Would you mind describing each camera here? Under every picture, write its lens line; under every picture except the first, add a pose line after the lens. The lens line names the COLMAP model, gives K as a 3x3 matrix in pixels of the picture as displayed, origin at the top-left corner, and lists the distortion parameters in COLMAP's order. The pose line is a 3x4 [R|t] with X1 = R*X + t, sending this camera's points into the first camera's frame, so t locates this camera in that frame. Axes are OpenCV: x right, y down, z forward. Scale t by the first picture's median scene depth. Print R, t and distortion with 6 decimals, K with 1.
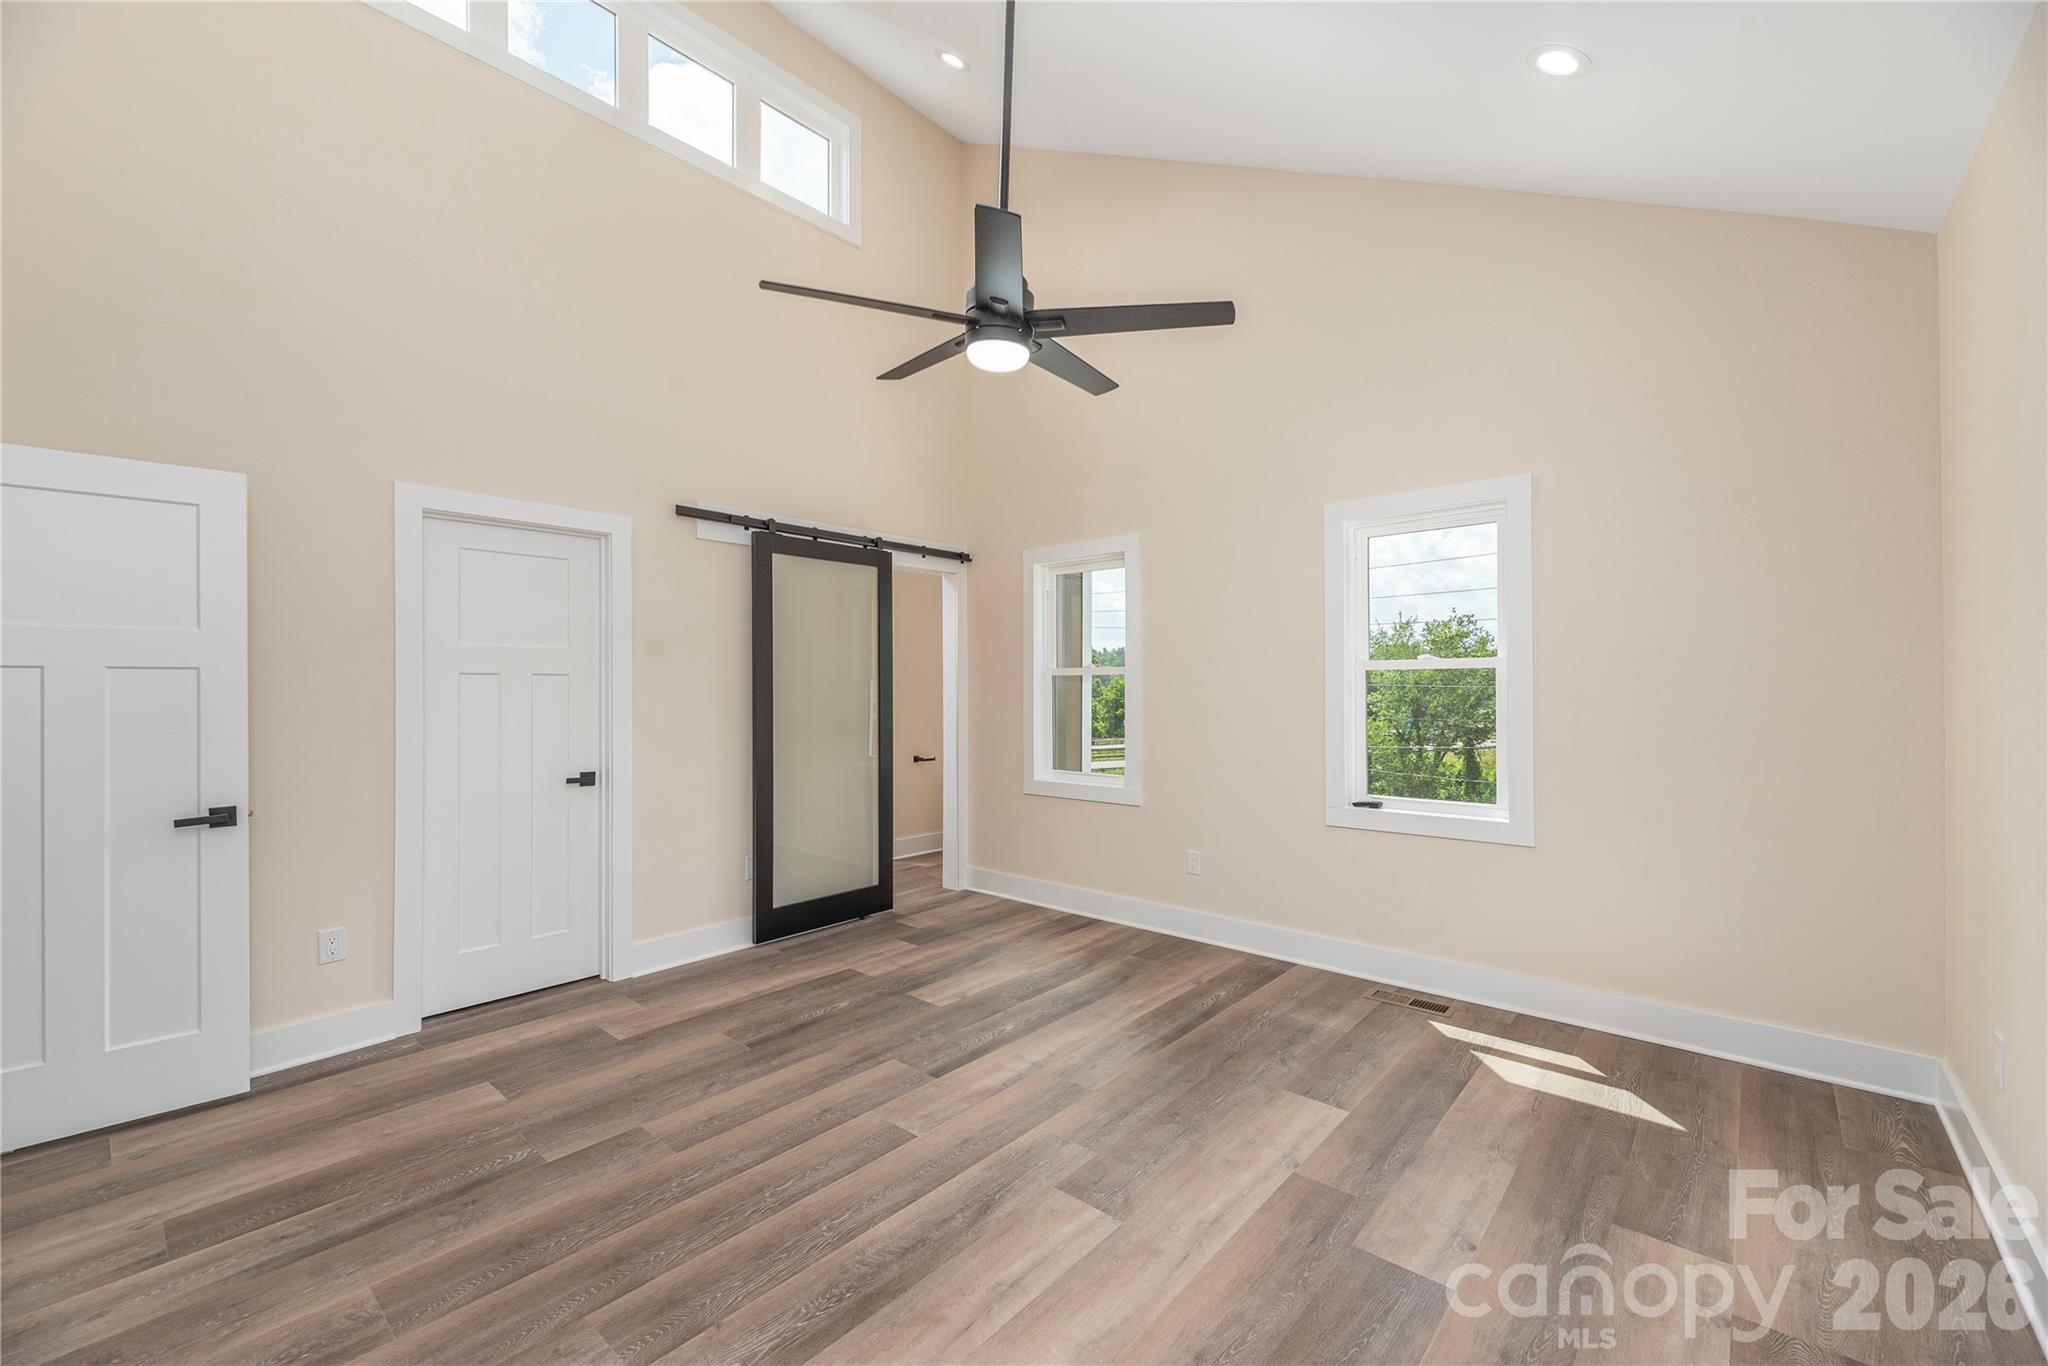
lens RADIAL K [[835.9, 0, 1024.0], [0, 835.9, 683.0], [0, 0, 1]] dist [-0.002579, 0.000319]
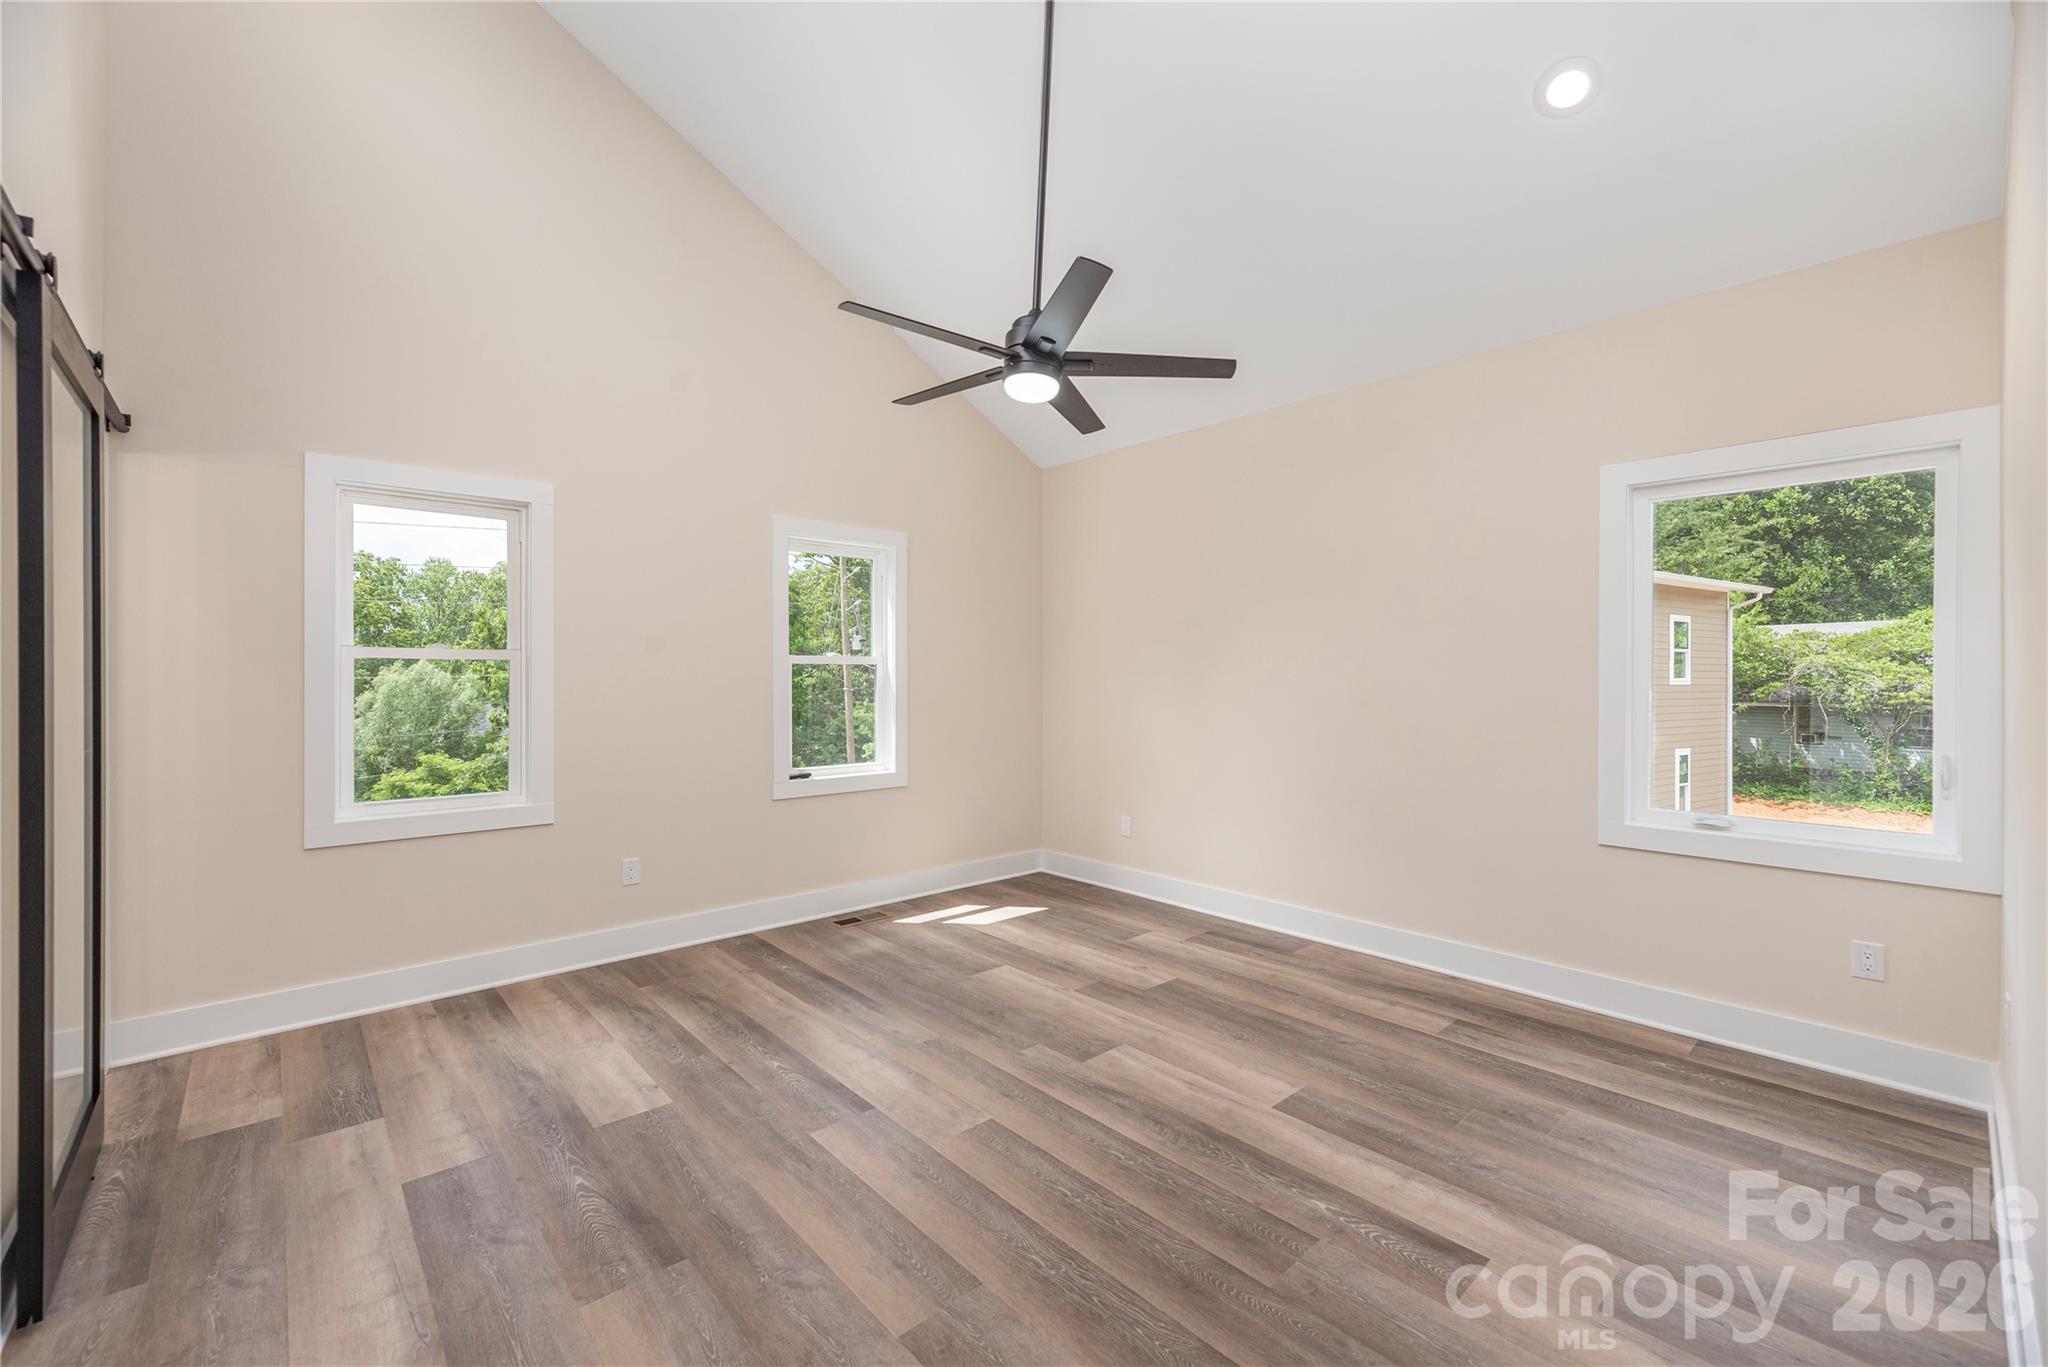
lens RADIAL K [[835.9, 0, 1024.0], [0, 835.9, 683.5], [0, 0, 1]] dist [-0.002579, 0.000319]
pose [[0.119067, -0.005719, 0.992870, -0.805790], [-0.004140, 0.999972, 0.006256, 0.007053], [-0.992878, -0.004855, 0.119040, 0.604088]]
